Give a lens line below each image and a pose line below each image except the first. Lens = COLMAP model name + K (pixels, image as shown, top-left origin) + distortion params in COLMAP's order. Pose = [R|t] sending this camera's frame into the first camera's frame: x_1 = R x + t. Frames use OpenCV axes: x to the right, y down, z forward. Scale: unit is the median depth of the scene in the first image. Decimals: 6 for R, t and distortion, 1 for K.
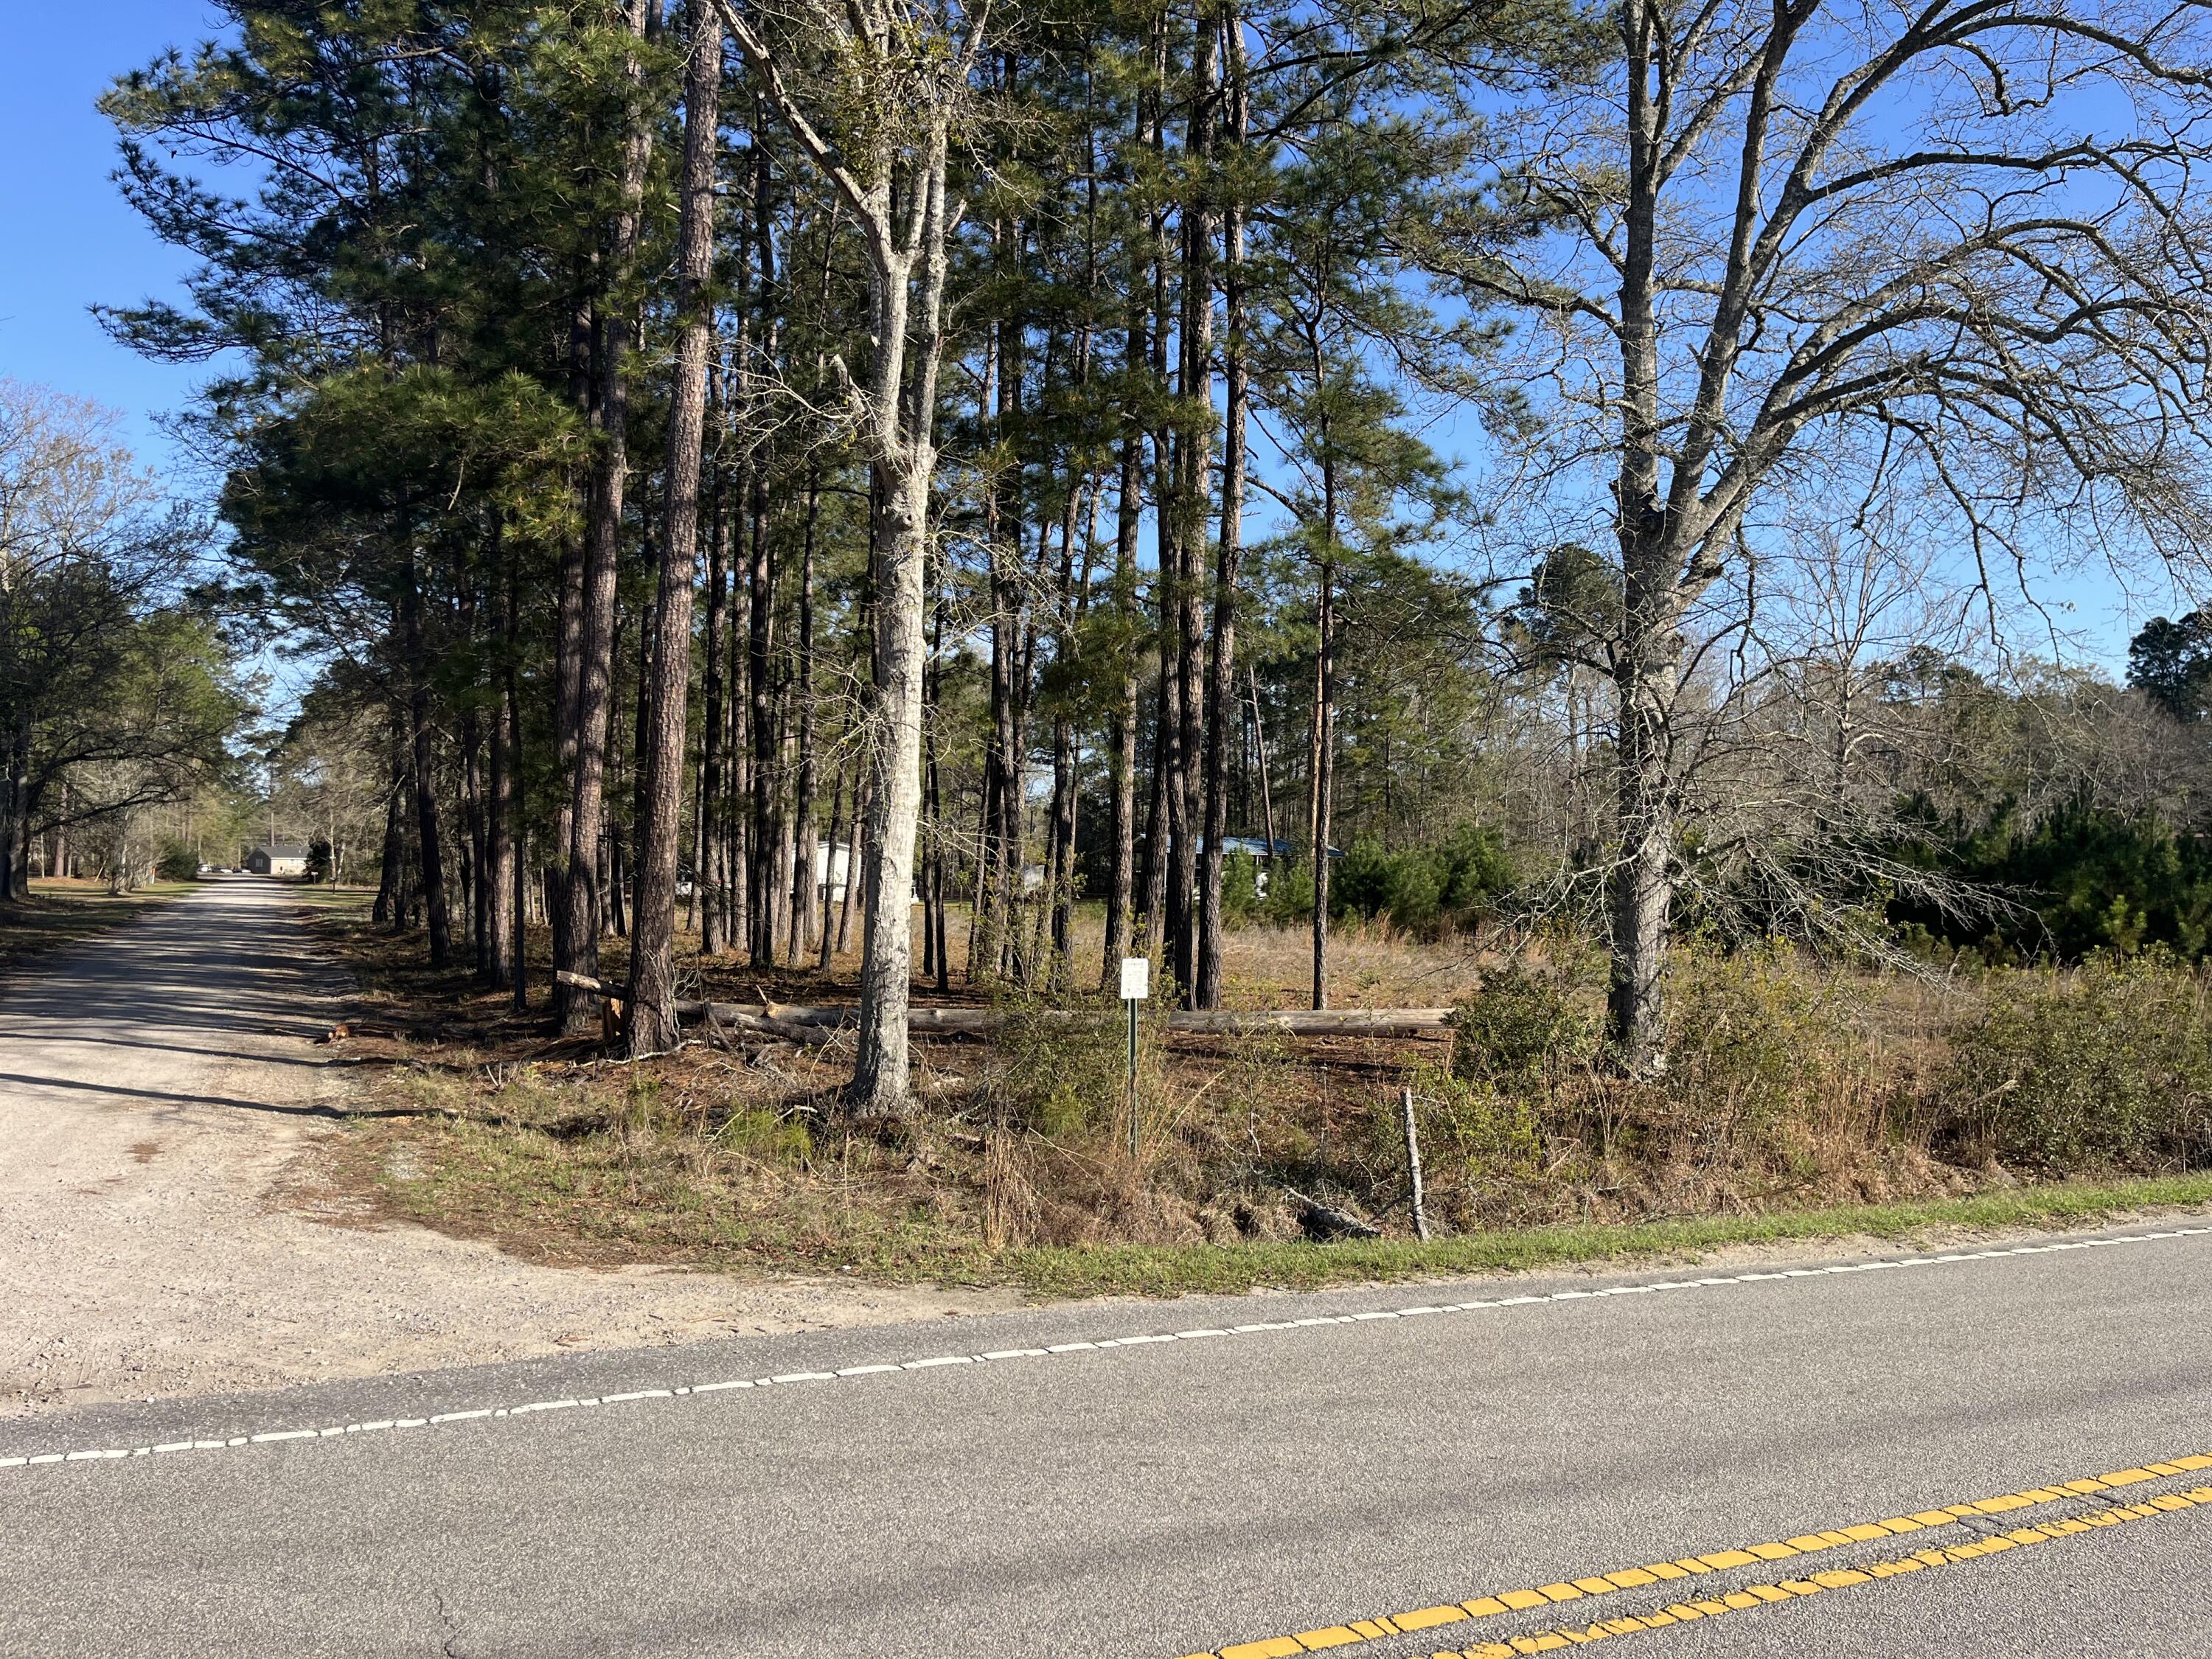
lens RADIAL K [[1653.4, 0, 1107.6], [0, 1653.4, 828.8], [0, 0, 1]] dist [0.065895, -0.094942]
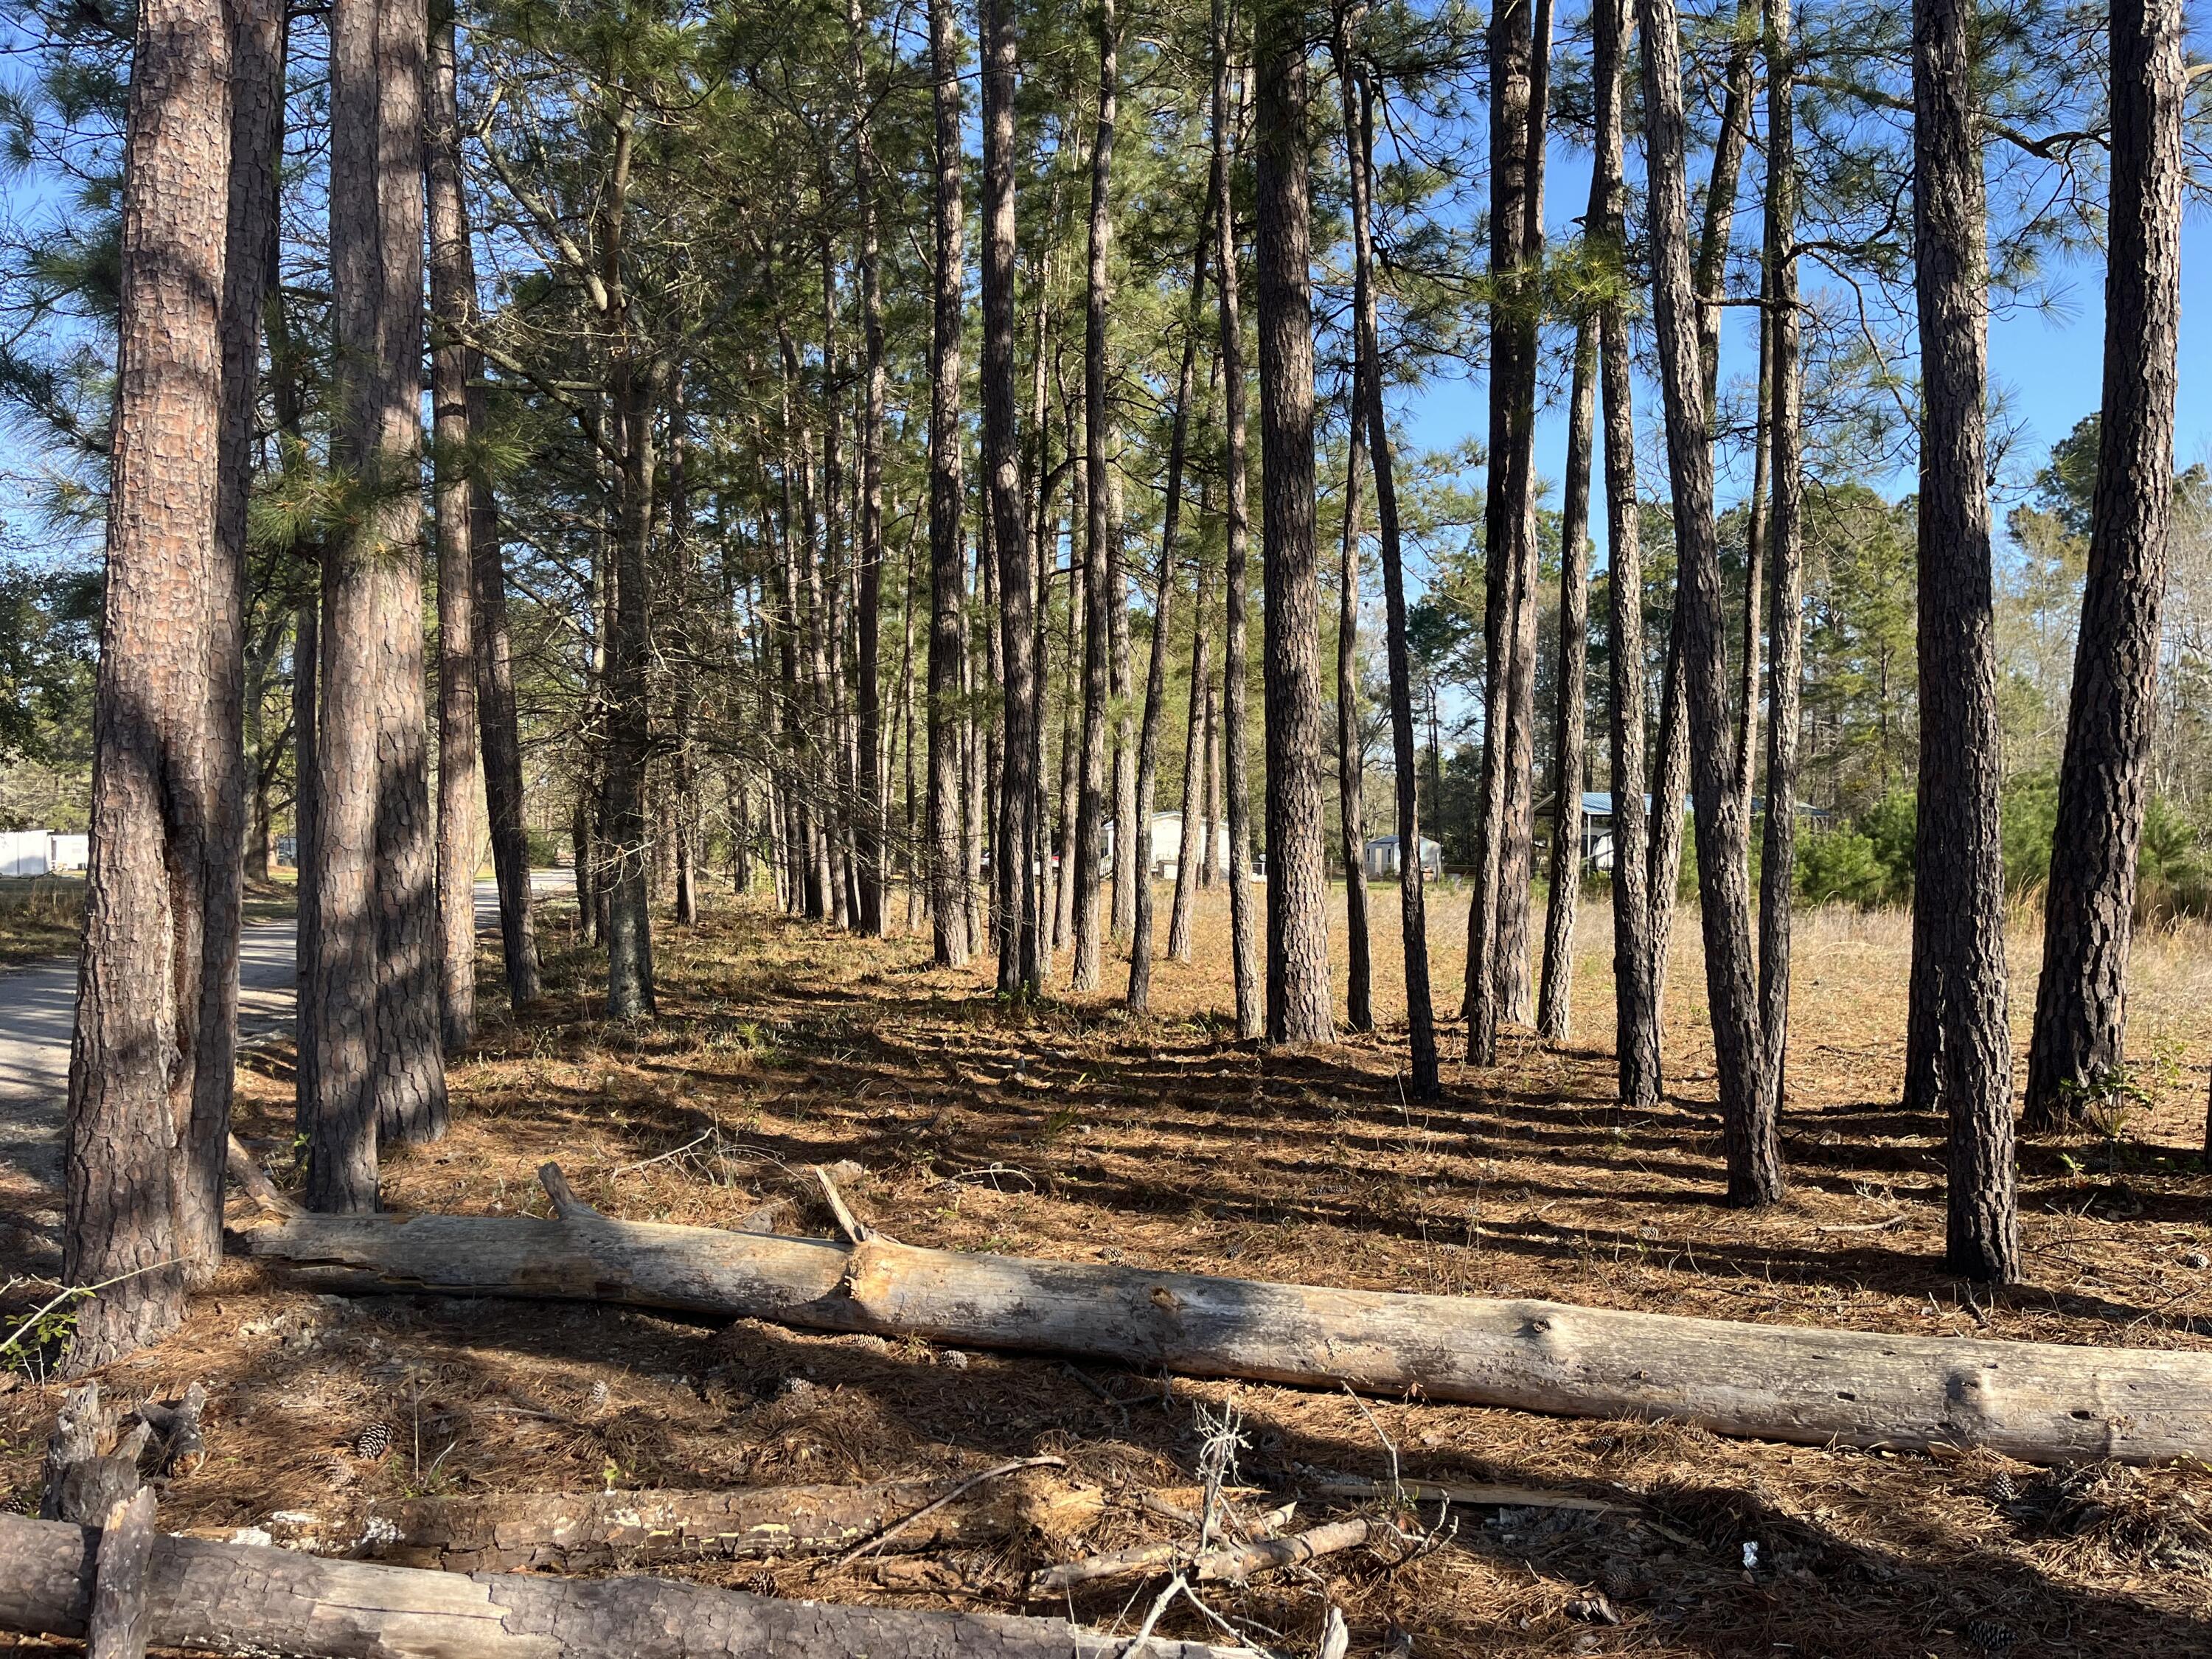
lens RADIAL K [[1653.4, 0, 1106.2], [0, 1653.4, 836.0], [0, 0, 1]] dist [0.065895, -0.094942]
pose [[0.978375, -0.015939, -0.206222, -0.053553], [0.019299, 0.999712, 0.014295, 0.018654], [0.205935, -0.017966, 0.978401, 0.358394]]
